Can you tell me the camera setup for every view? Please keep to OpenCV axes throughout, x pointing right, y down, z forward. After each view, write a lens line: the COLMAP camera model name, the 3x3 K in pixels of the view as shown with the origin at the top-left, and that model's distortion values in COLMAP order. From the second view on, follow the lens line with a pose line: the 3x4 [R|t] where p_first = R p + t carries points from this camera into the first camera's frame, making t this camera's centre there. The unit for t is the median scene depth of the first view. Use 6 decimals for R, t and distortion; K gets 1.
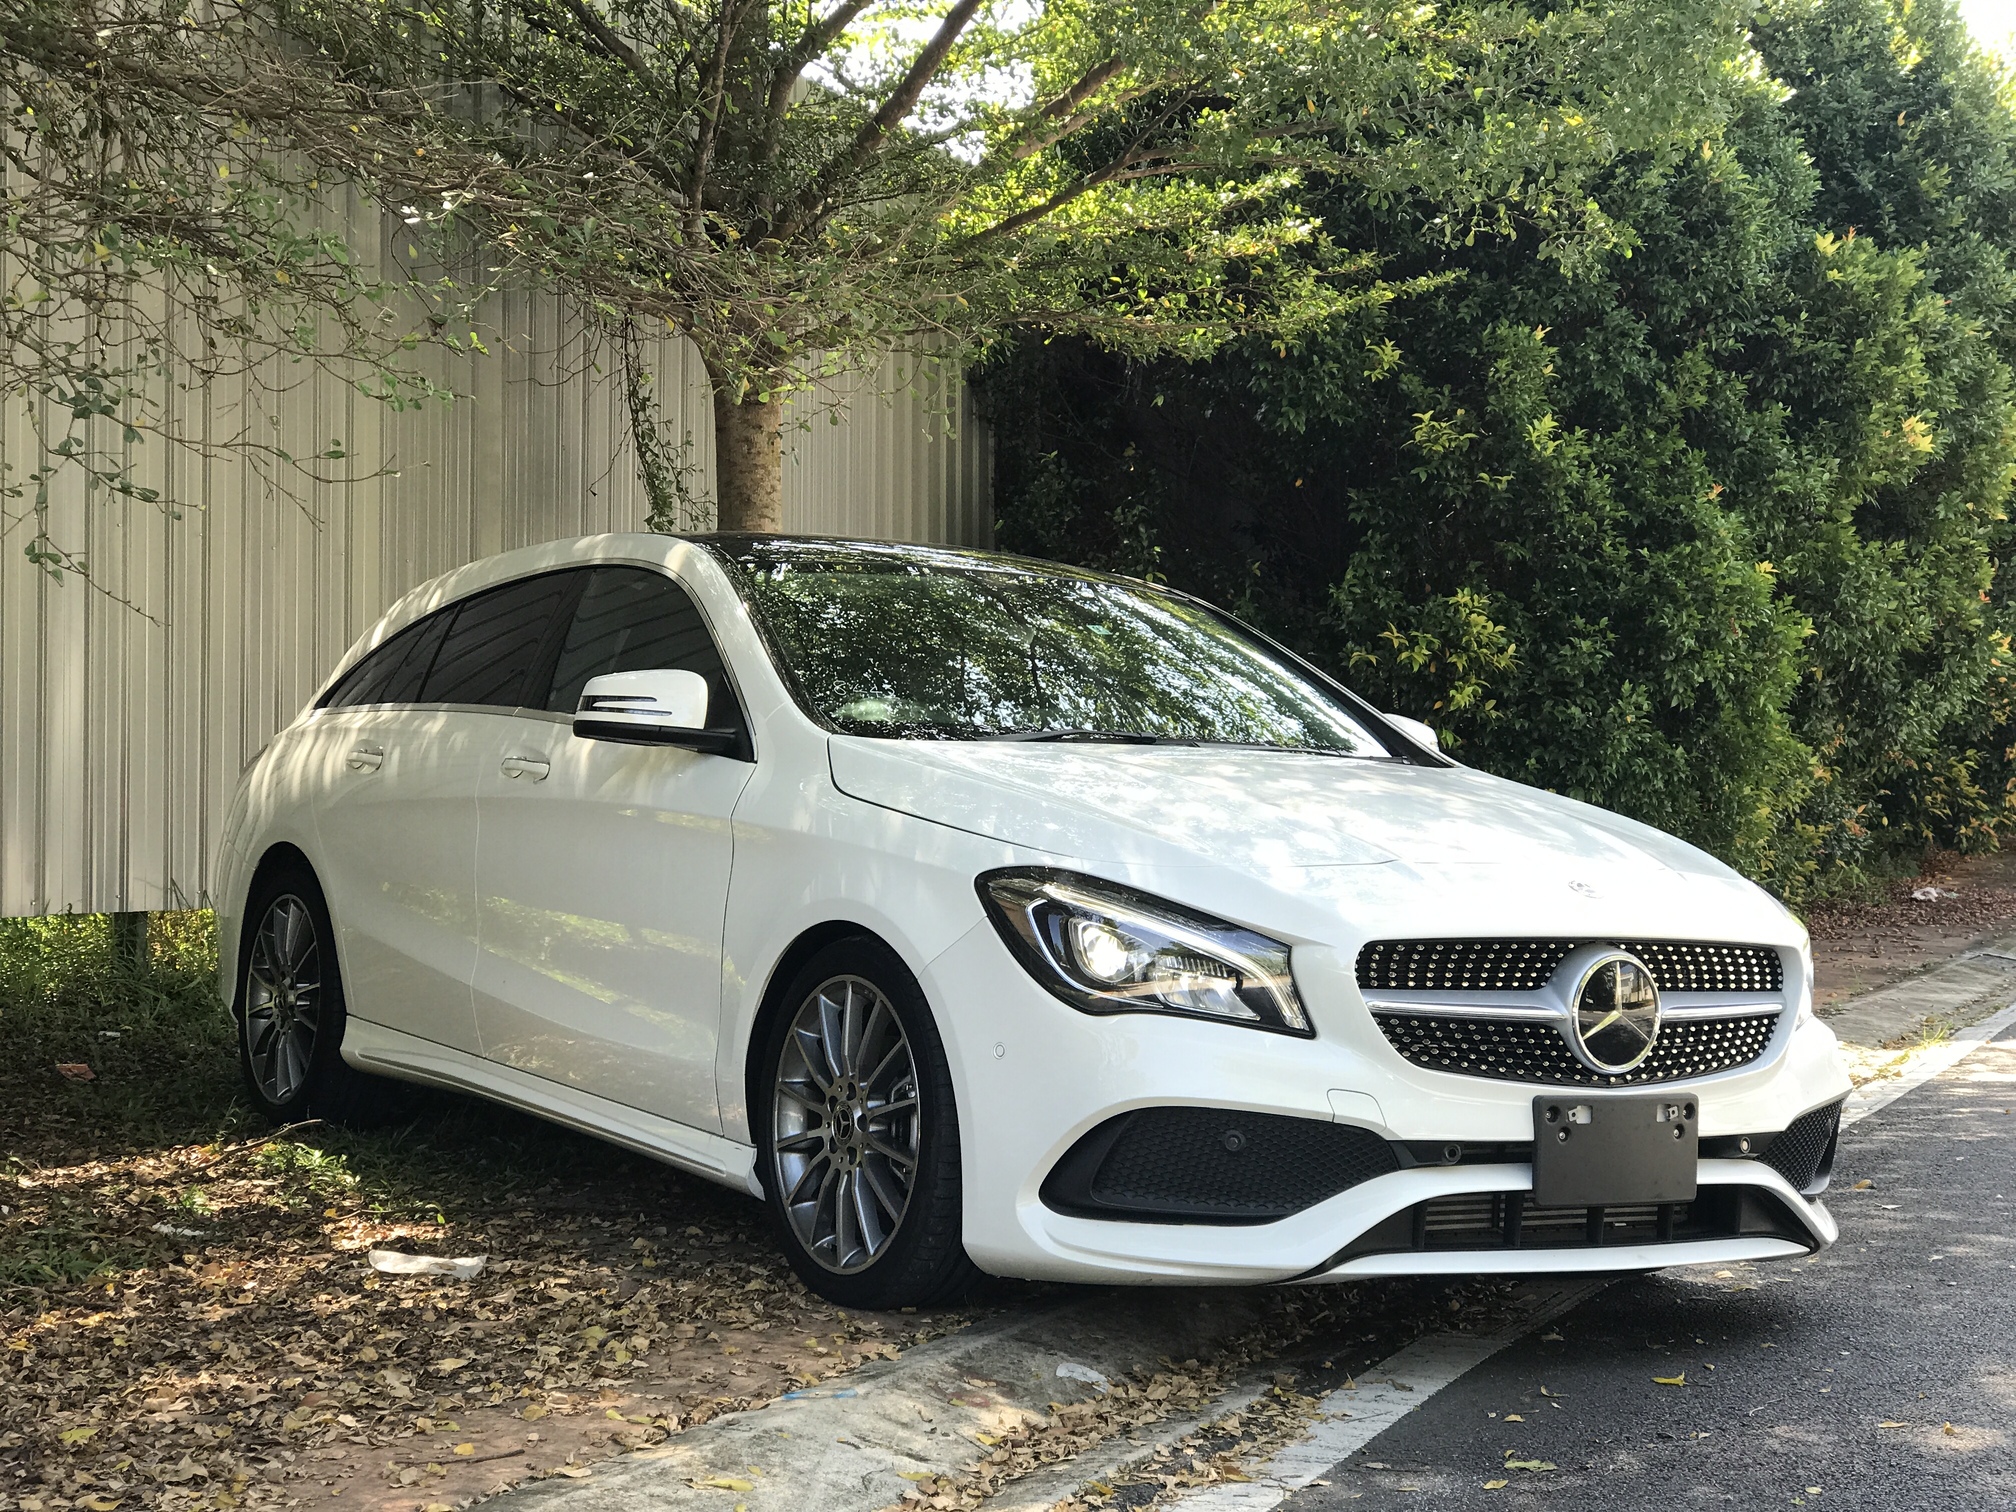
lens RADIAL K [[3277.5, 0, 1014.4], [0, 3277.5, 756.5], [0, 0, 1]] dist [0.113960, 0.000000]
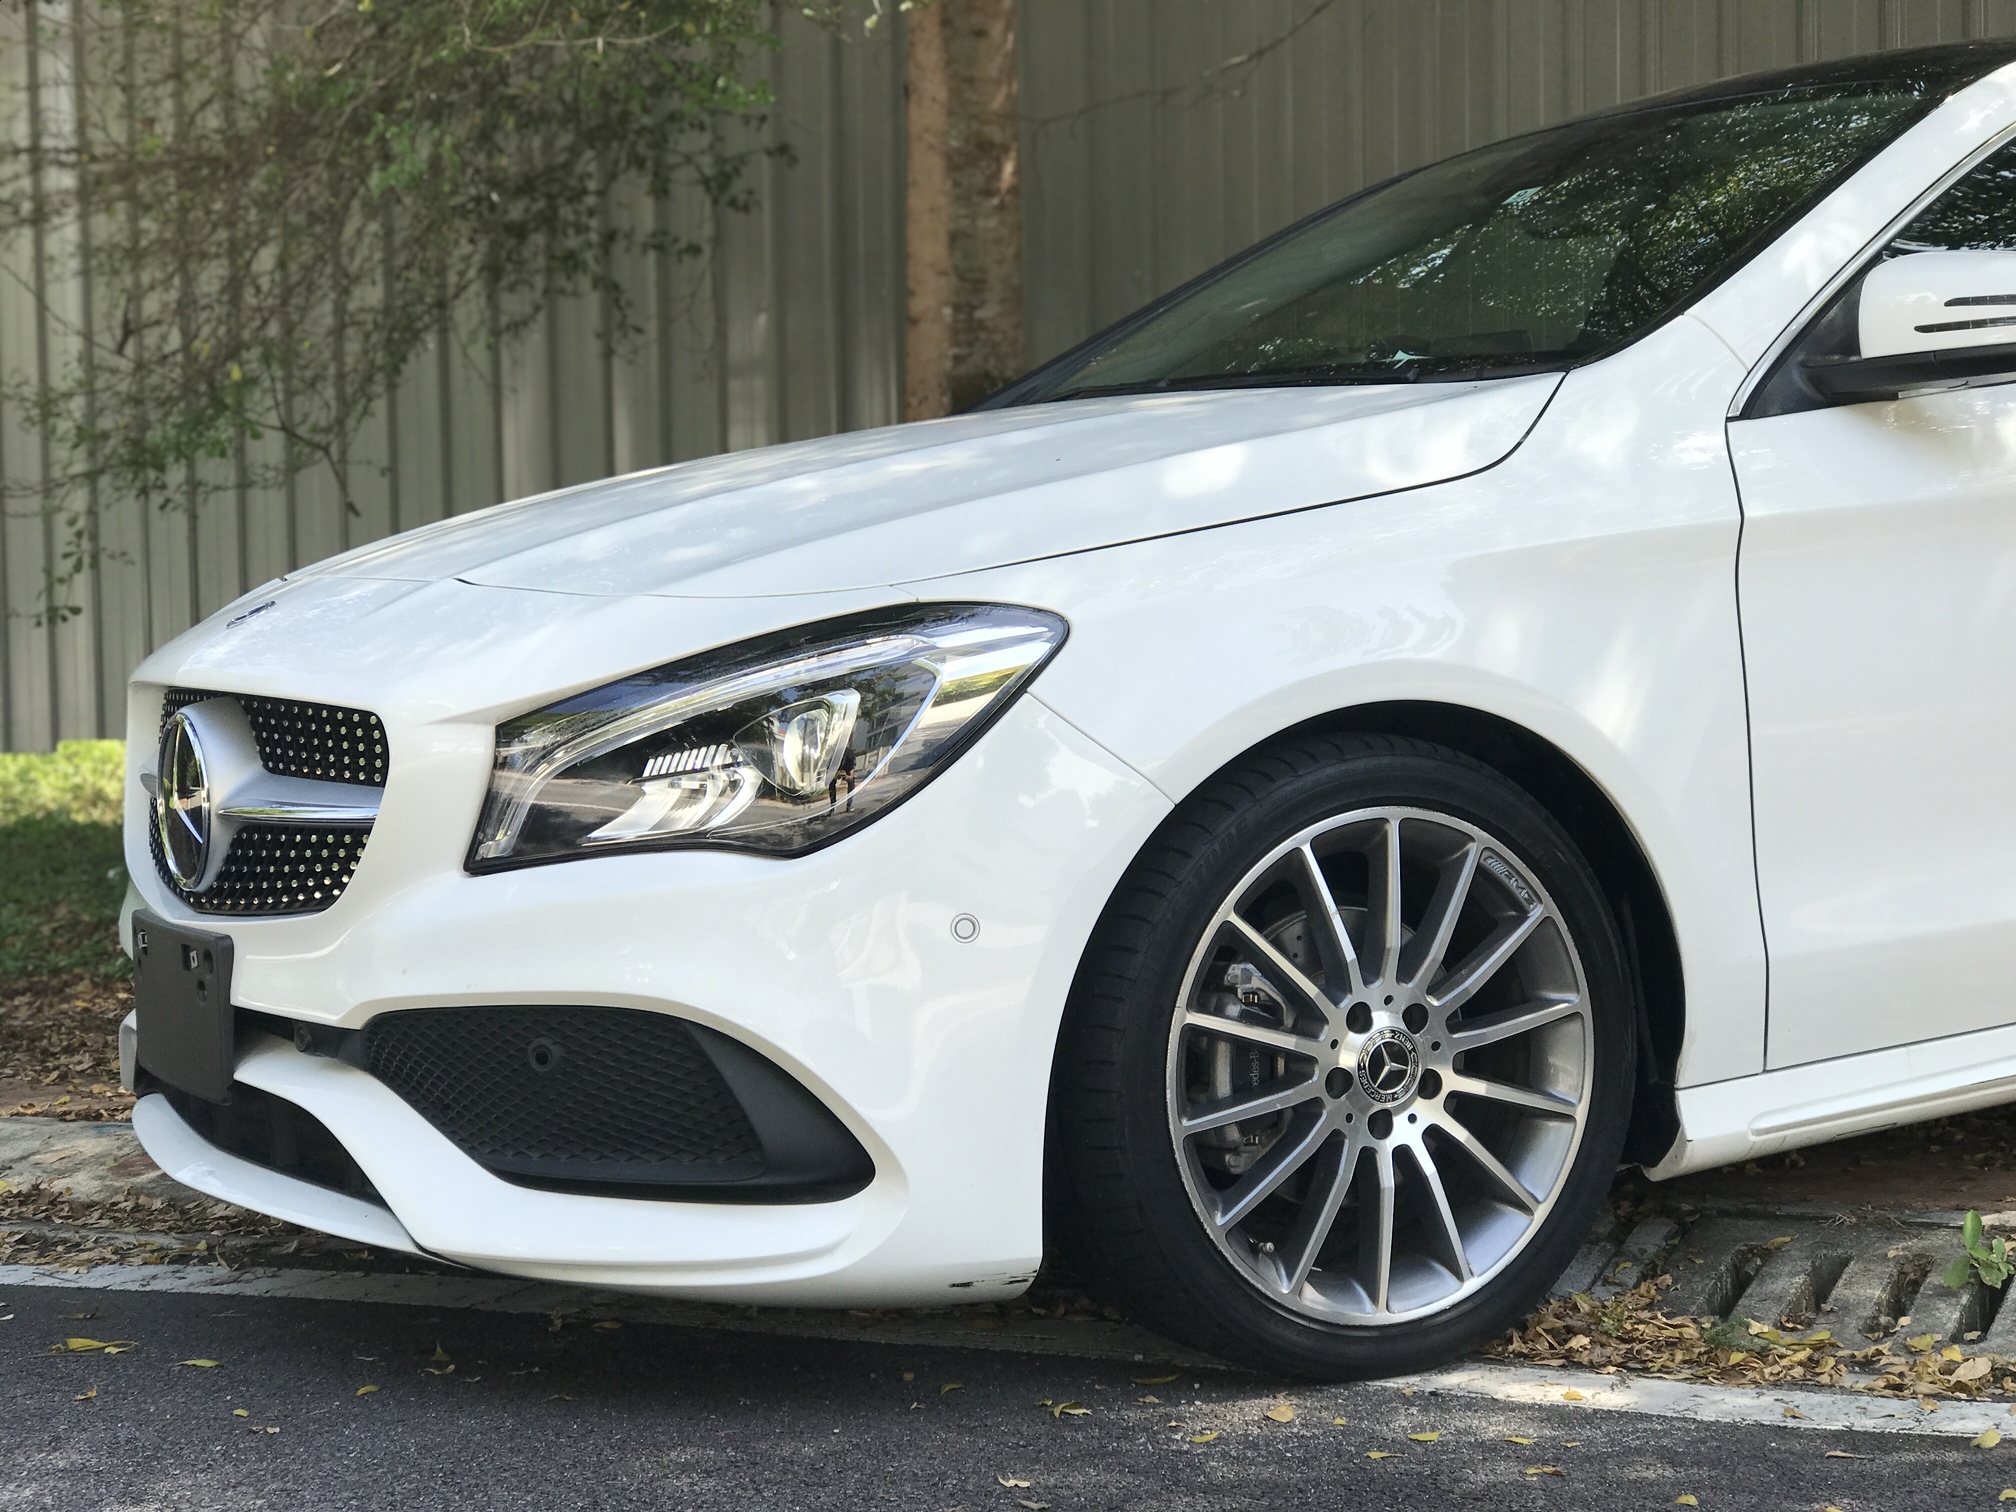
lens RADIAL K [[3277.5, 0, 1010.3], [0, 3277.5, 749.6], [0, 0, 1]] dist [0.113960, 0.000000]
pose [[-0.086331, 0.029957, -0.995816, 0.840593], [0.040081, 0.998843, 0.026574, 0.057358], [0.995460, -0.037620, -0.087432, 1.238435]]
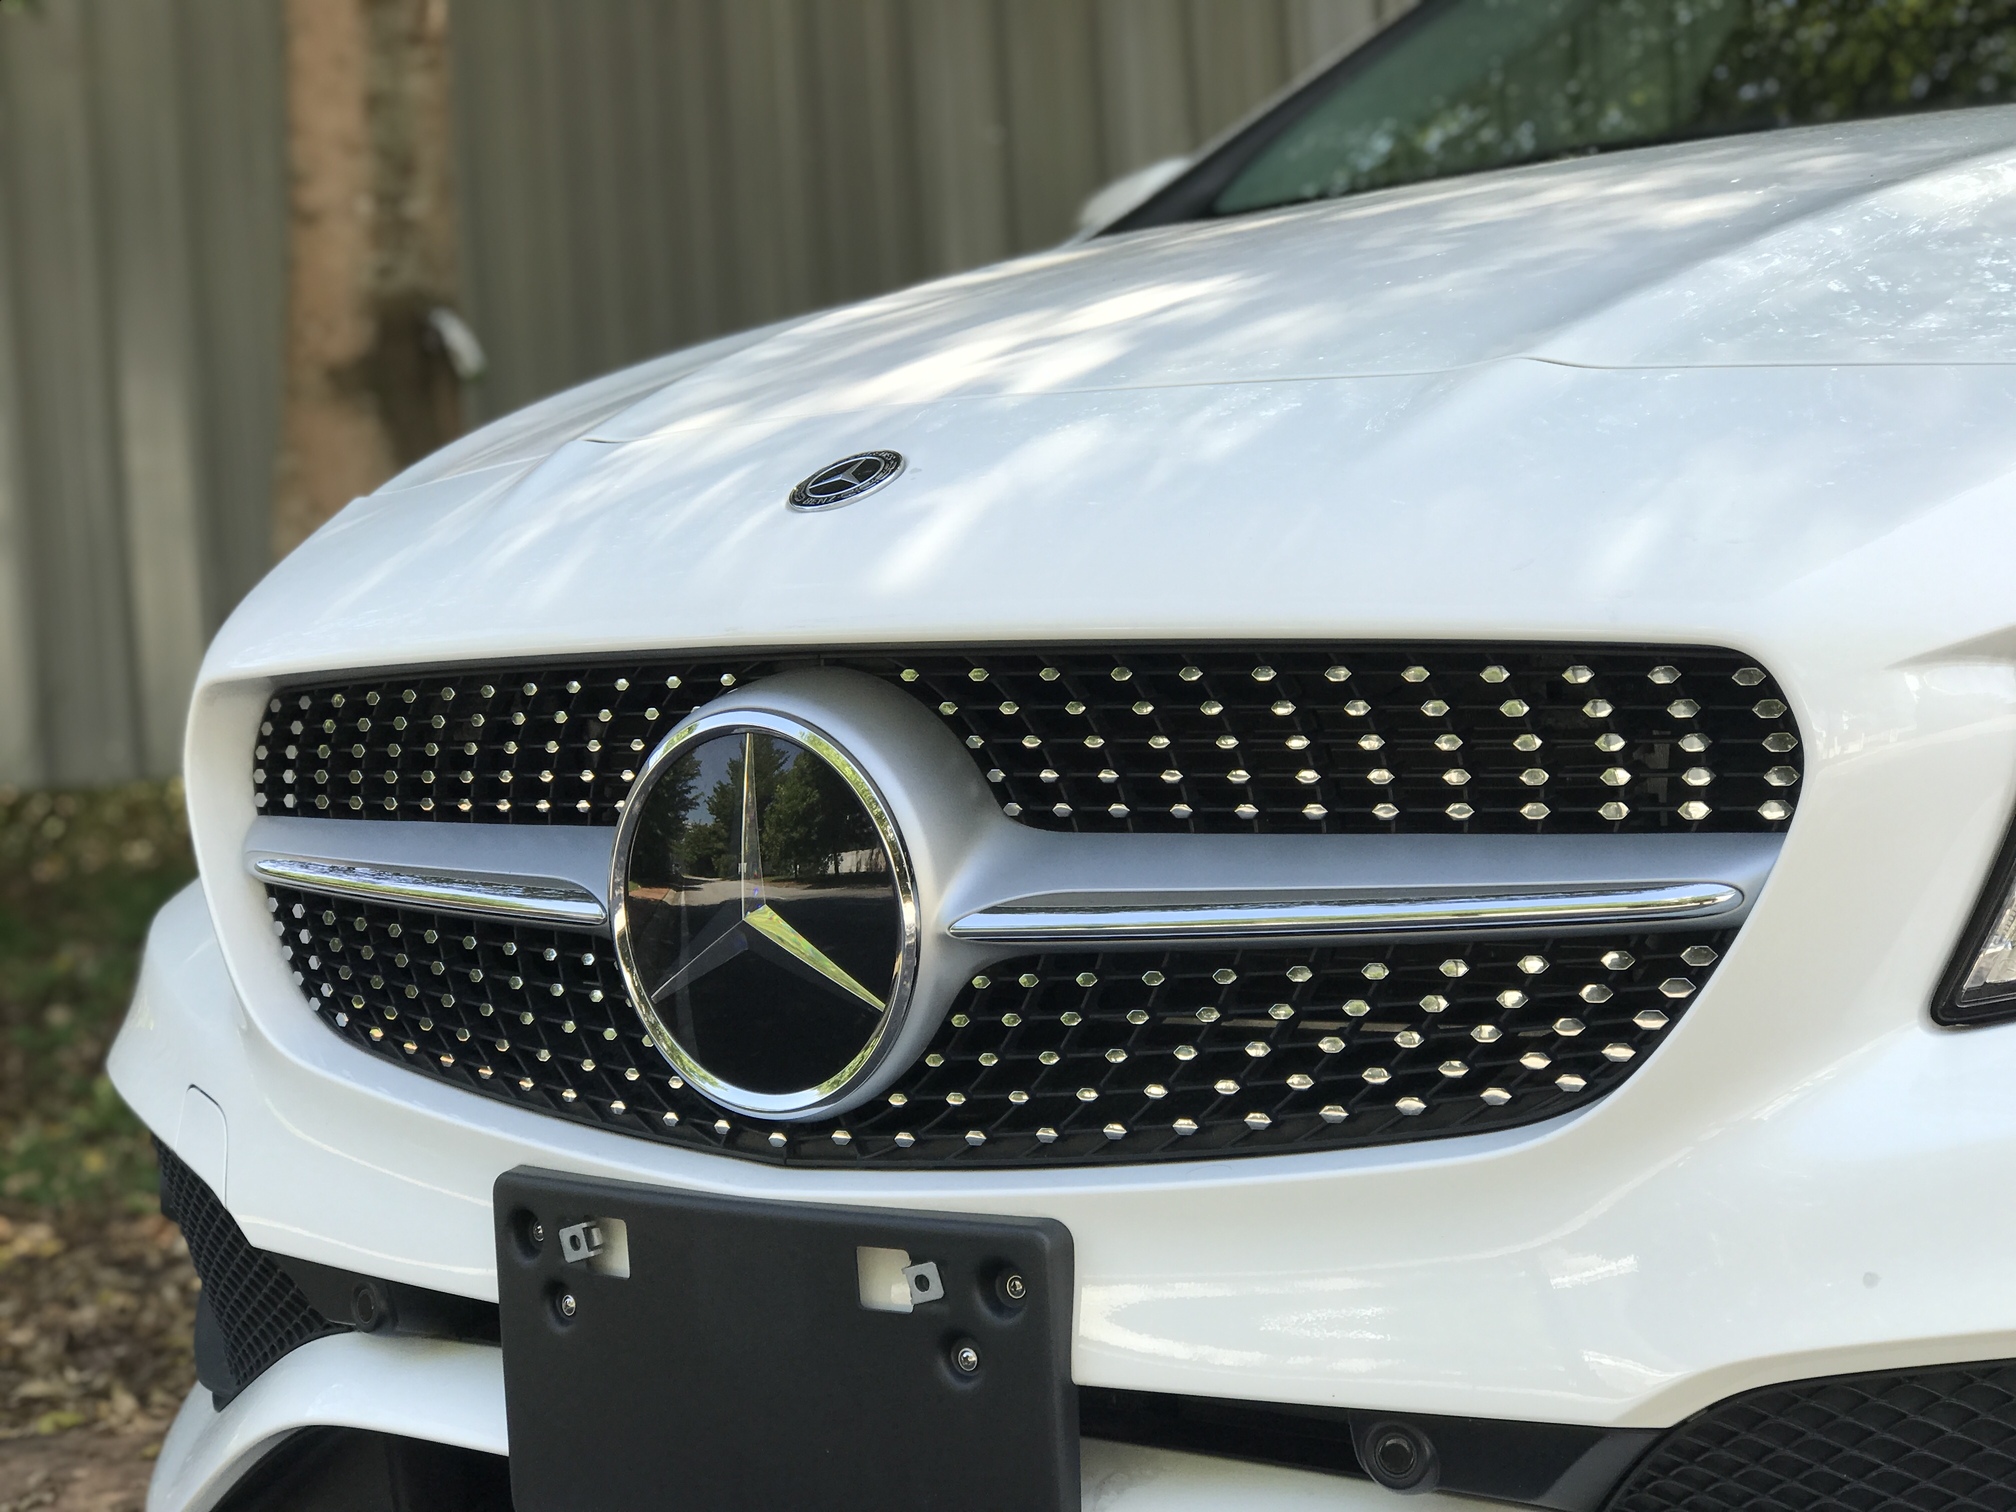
lens RADIAL K [[3277.5, 0, 1006.3], [0, 3277.5, 758.3], [0, 0, 1]] dist [0.113960, 0.000000]
pose [[0.316008, 0.007911, -0.948723, 0.465900], [0.084471, 0.995759, 0.036440, 0.056791], [0.944989, -0.091655, 0.314000, 0.941871]]
